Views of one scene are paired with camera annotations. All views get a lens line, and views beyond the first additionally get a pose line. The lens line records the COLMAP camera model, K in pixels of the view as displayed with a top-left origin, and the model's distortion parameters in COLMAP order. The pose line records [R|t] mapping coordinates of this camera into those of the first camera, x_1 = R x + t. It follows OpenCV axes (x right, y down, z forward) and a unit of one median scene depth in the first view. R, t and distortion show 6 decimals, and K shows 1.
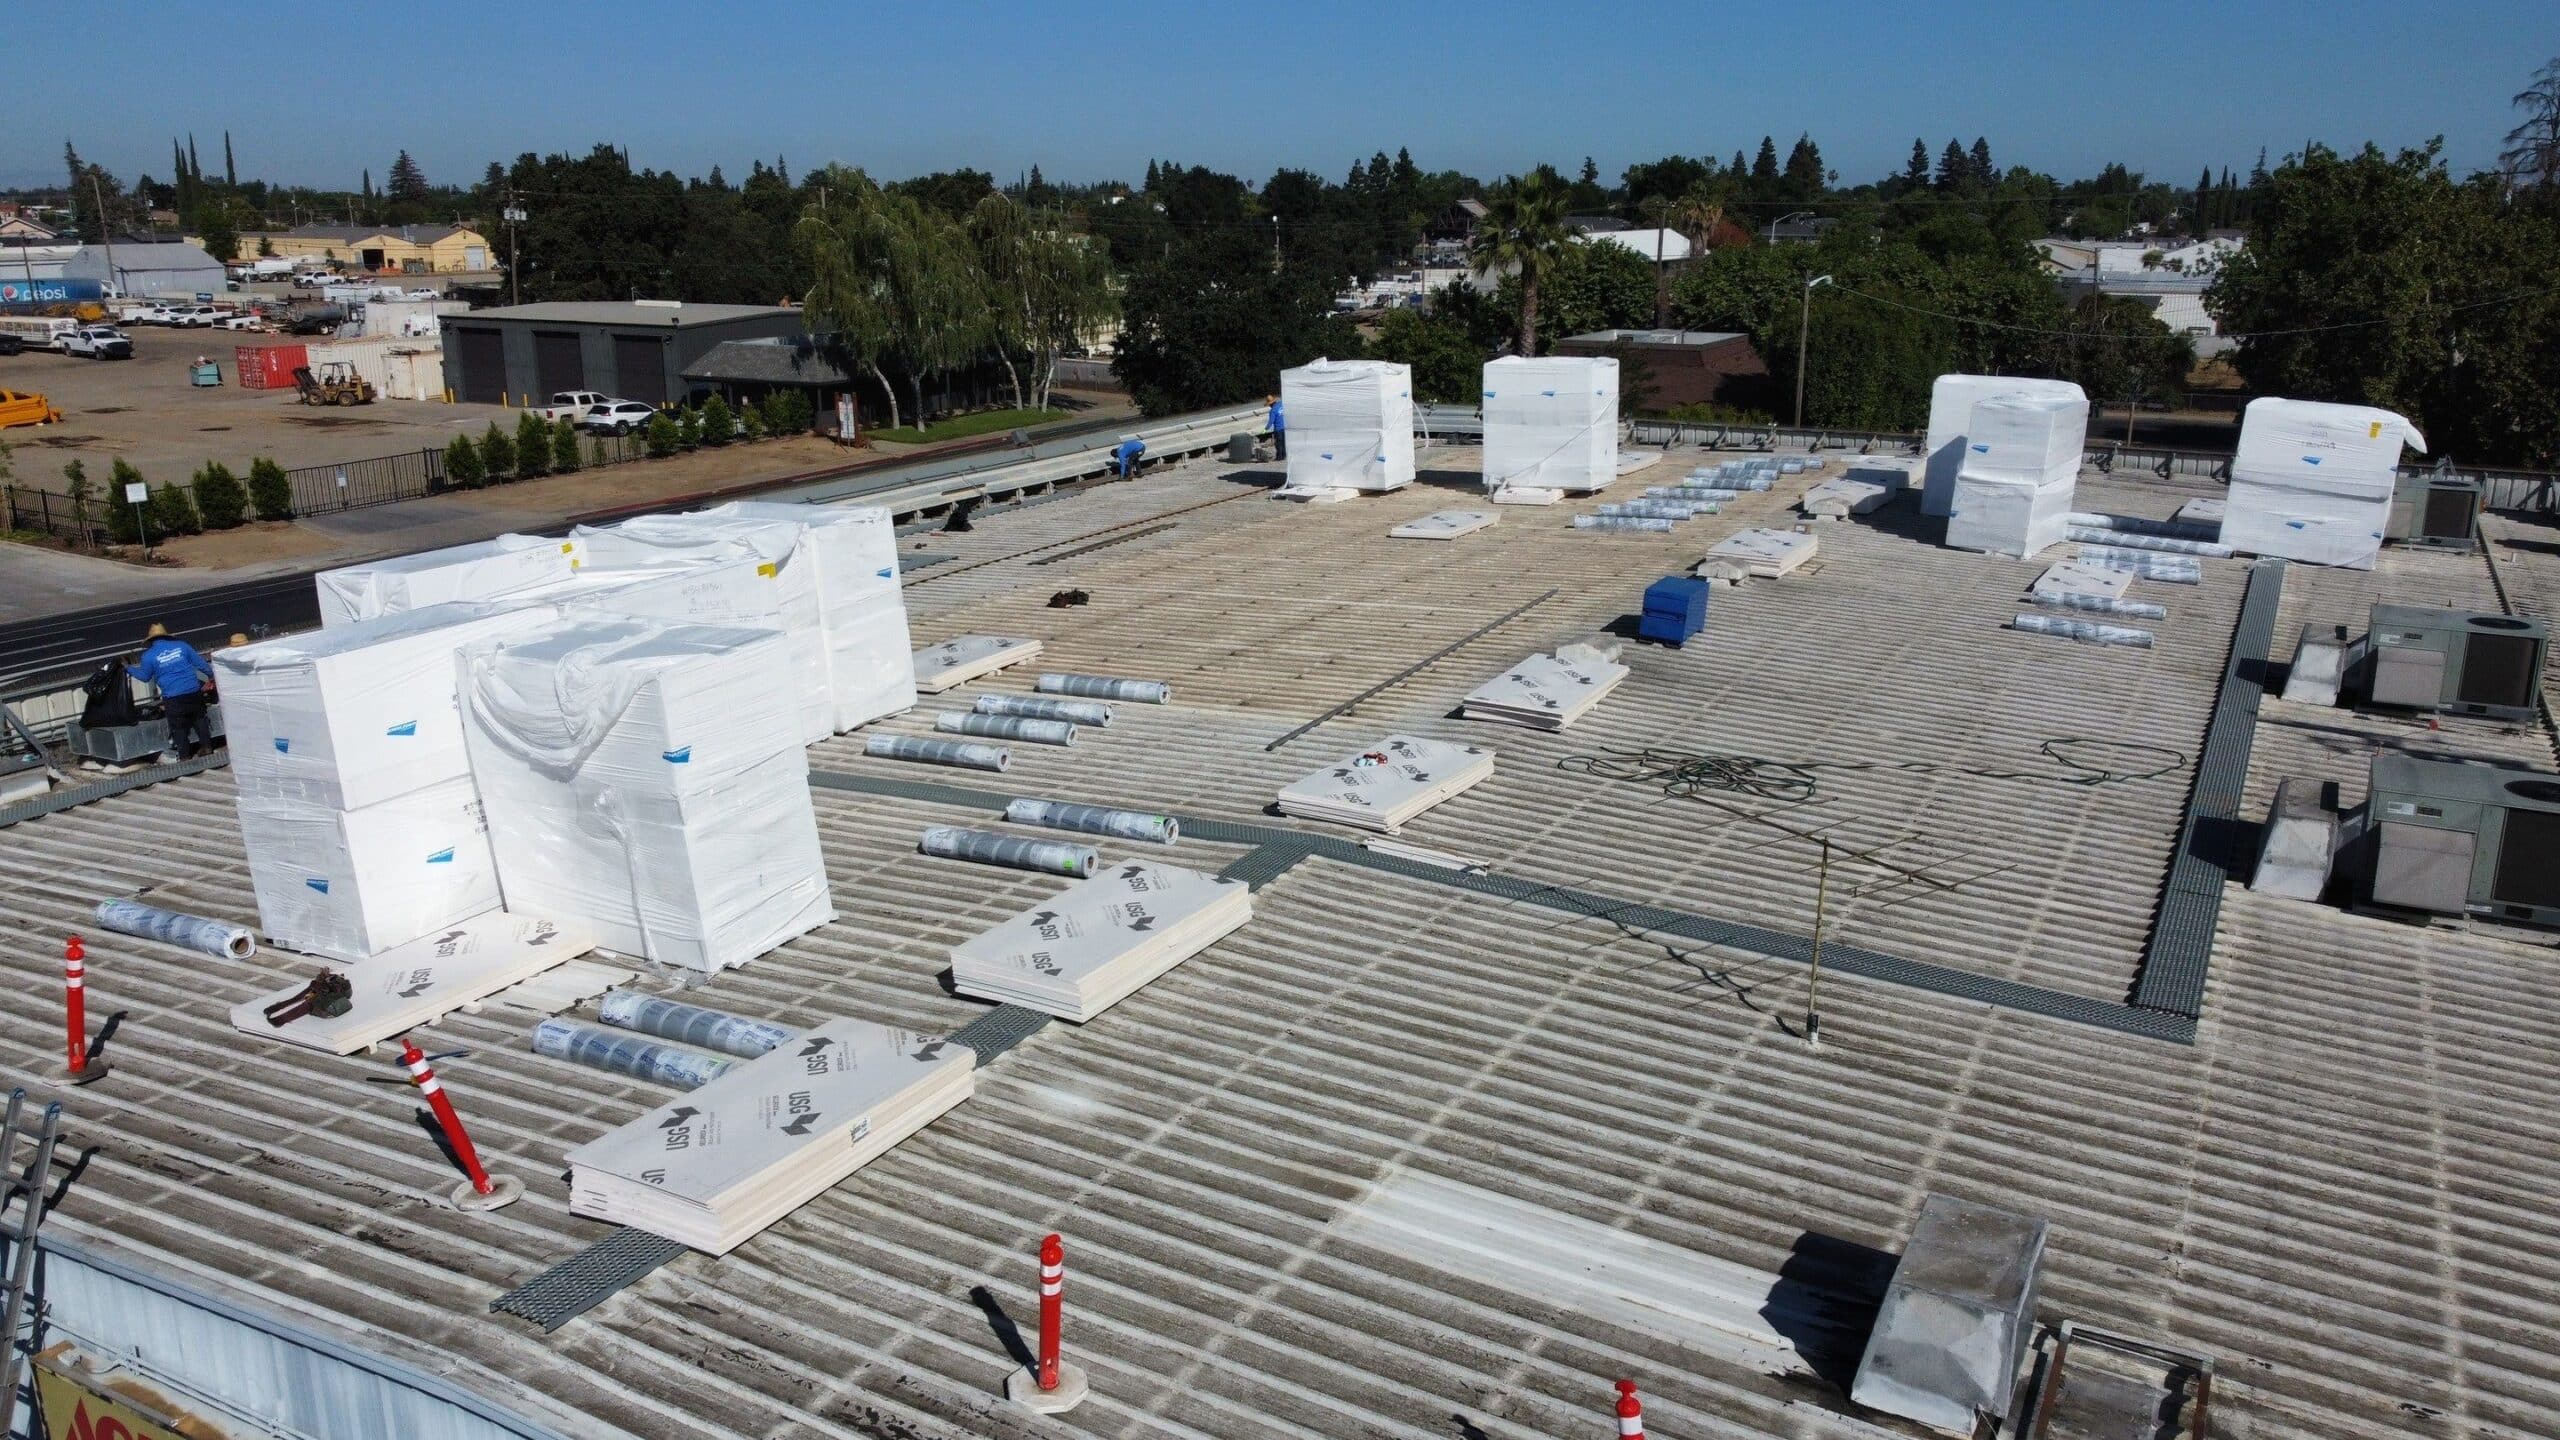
lens RADIAL K [[1947.9, 0, 1272.0], [0, 1947.9, 726.3], [0, 0, 1]] dist [-0.000232, -0.005369]
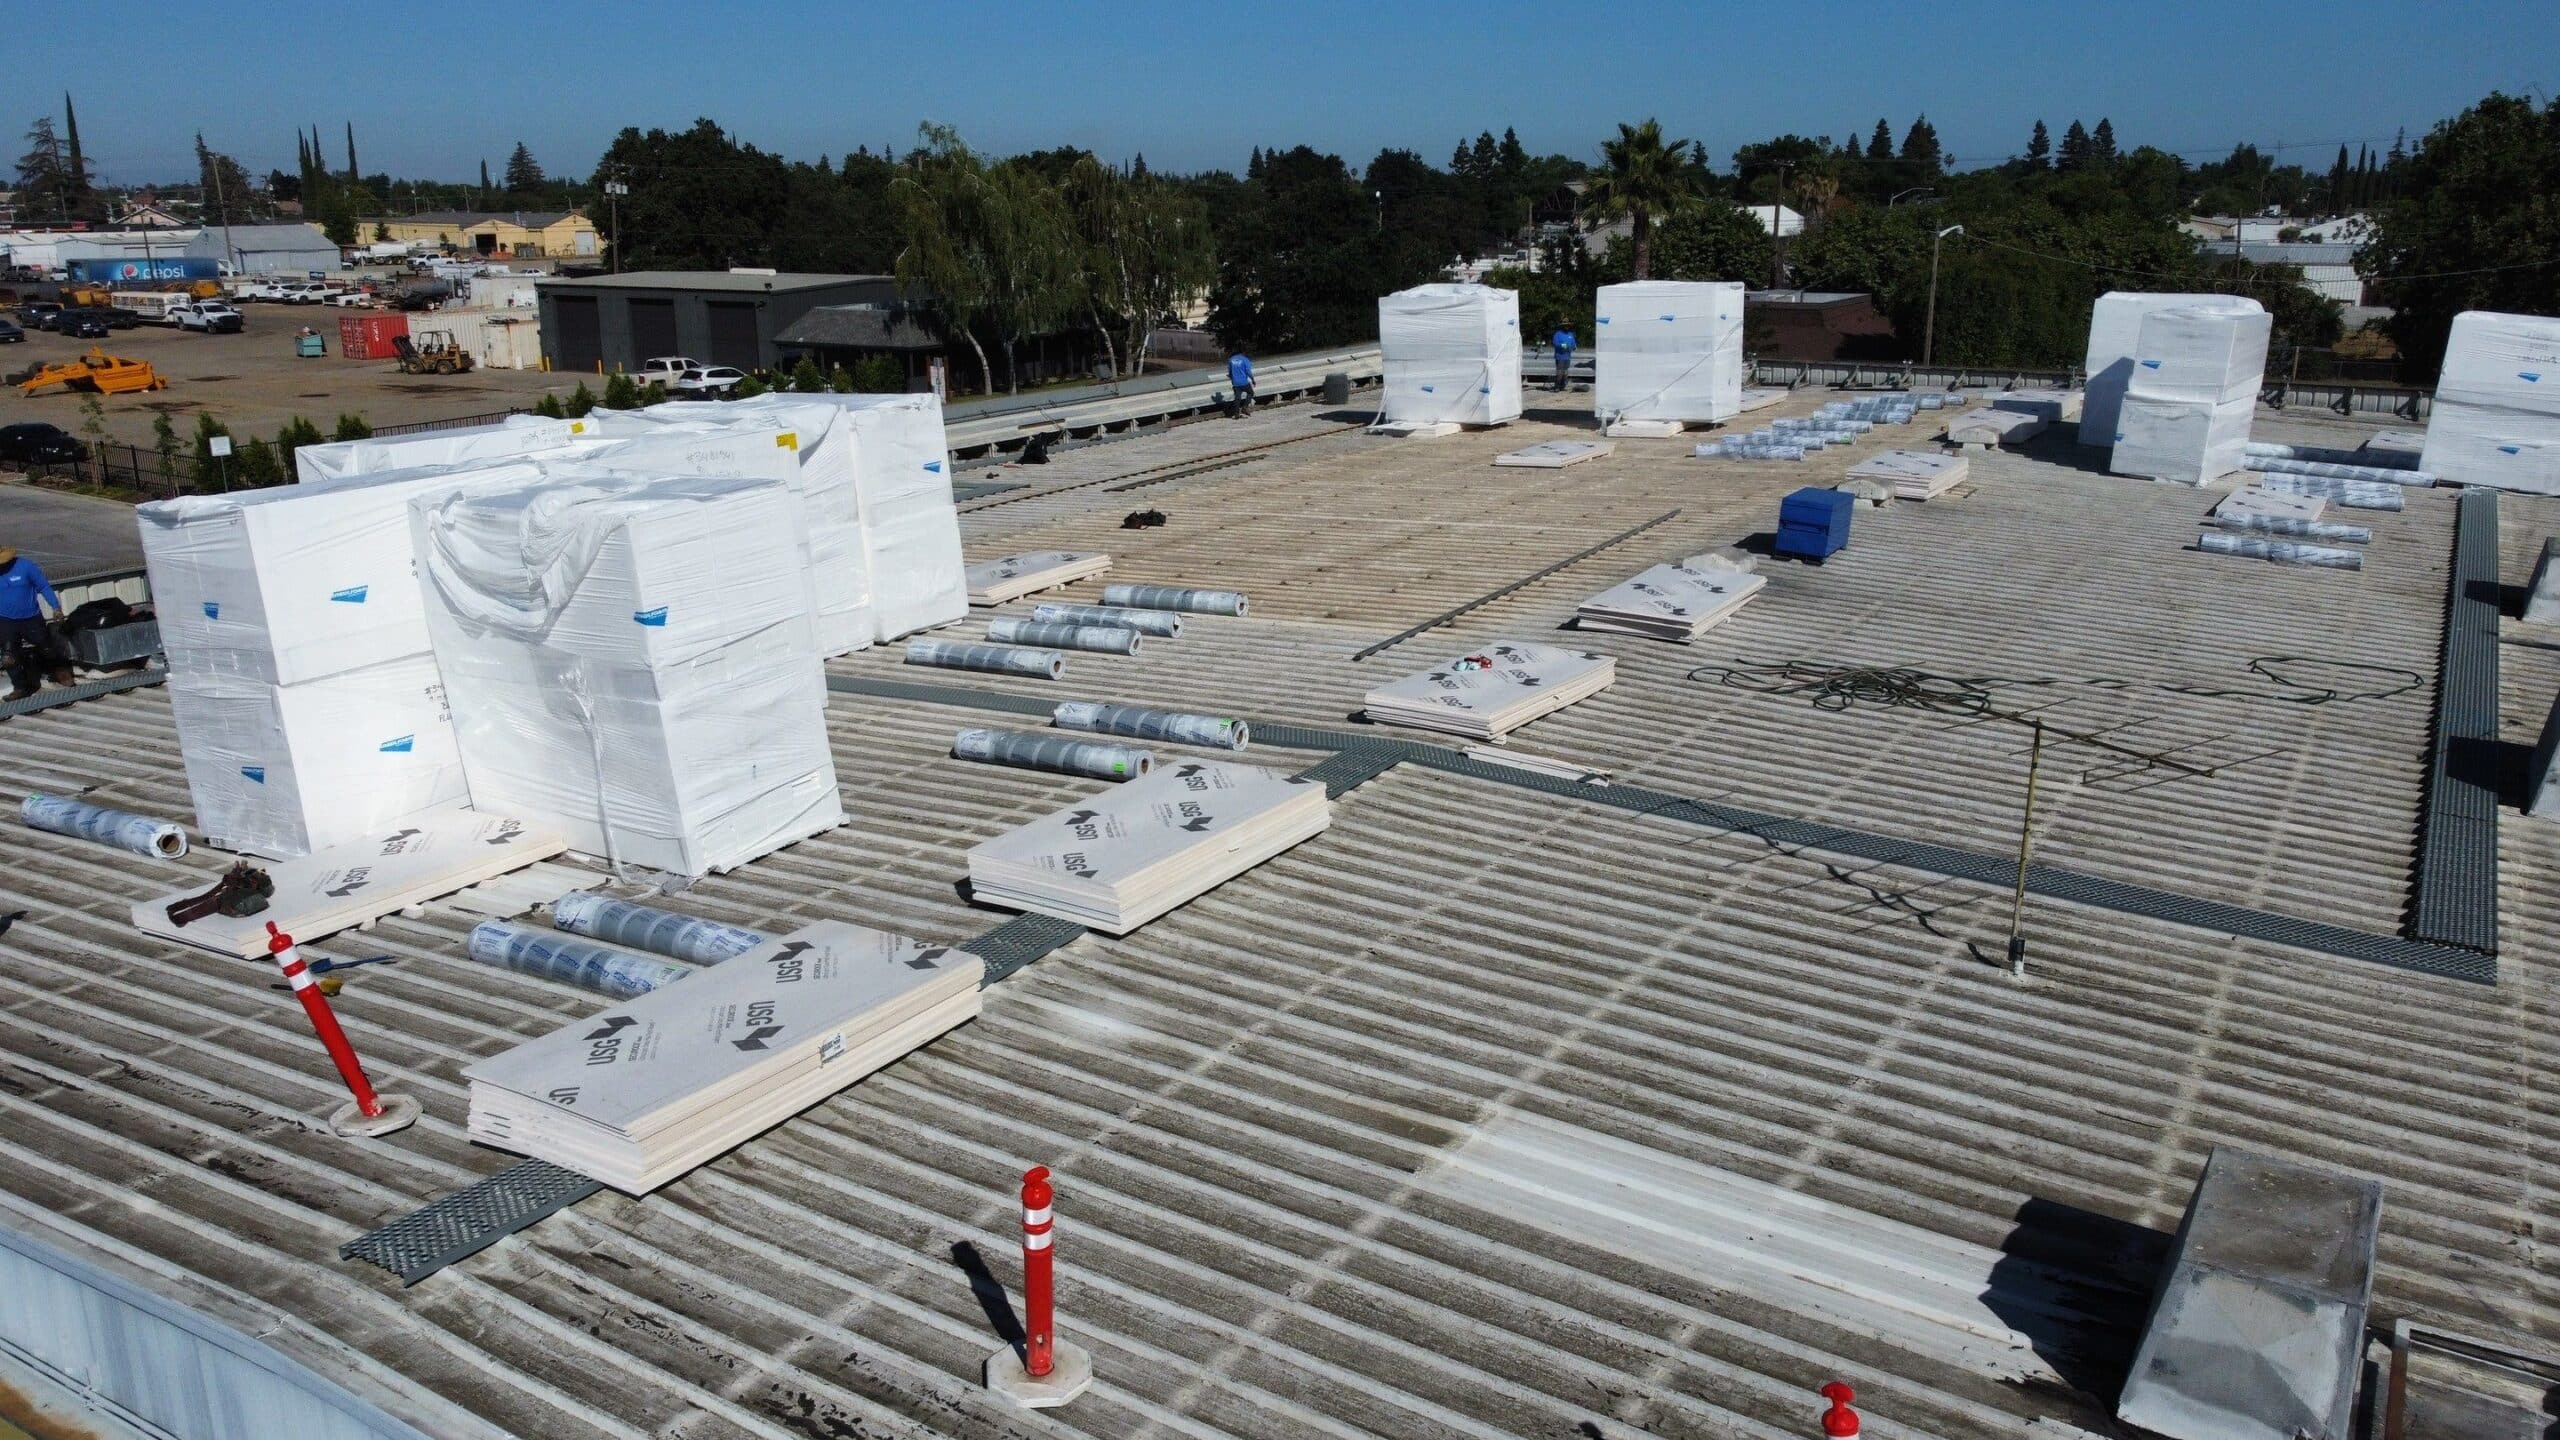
lens RADIAL K [[1947.9, 0, 1272.0], [0, 1947.9, 726.3], [0, 0, 1]] dist [-0.000232, -0.005369]
pose [[0.998657, 0.008974, -0.051029, 0.003466], [-0.008761, 0.999952, 0.004390, 0.024860], [0.051066, -0.003937, 0.998688, 0.073993]]
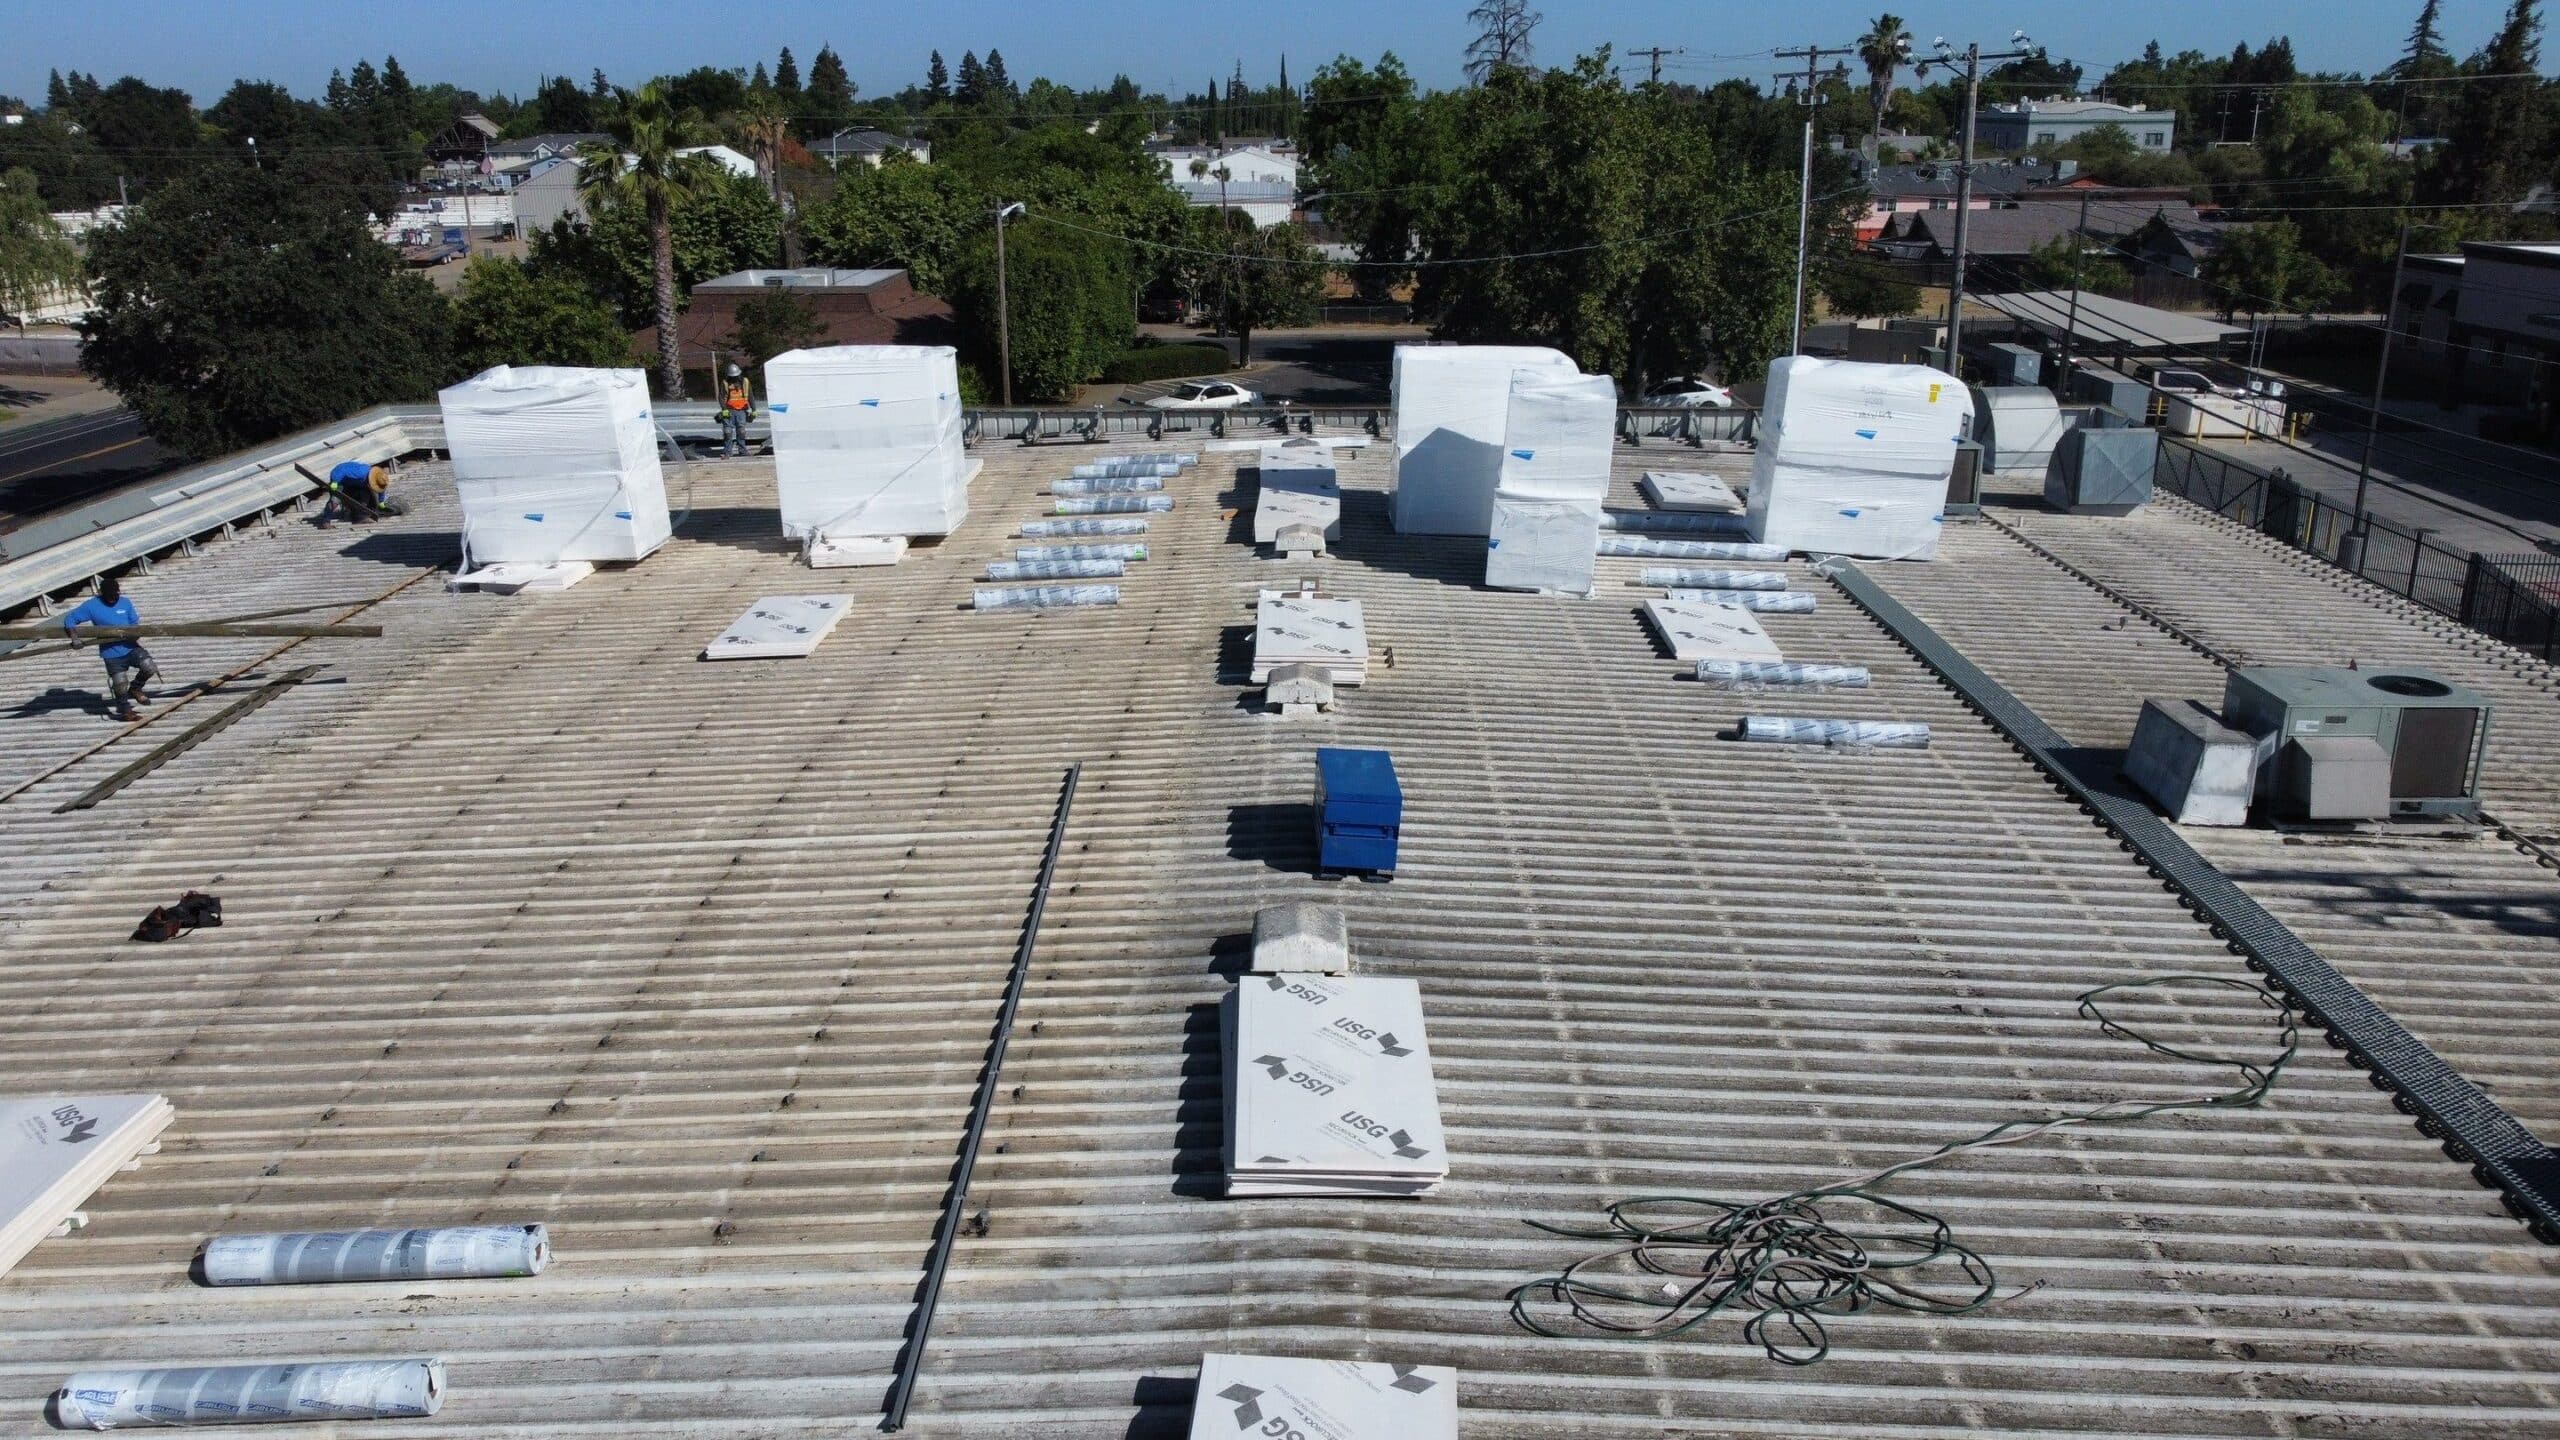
lens RADIAL K [[1947.9, 0, 1272.0], [0, 1947.9, 726.3], [0, 0, 1]] dist [-0.000232, -0.005369]
pose [[0.887764, -0.145697, 0.436632, -0.058738], [0.127645, 0.989305, 0.070586, -0.102890], [-0.442246, -0.006930, 0.896867, 0.370571]]
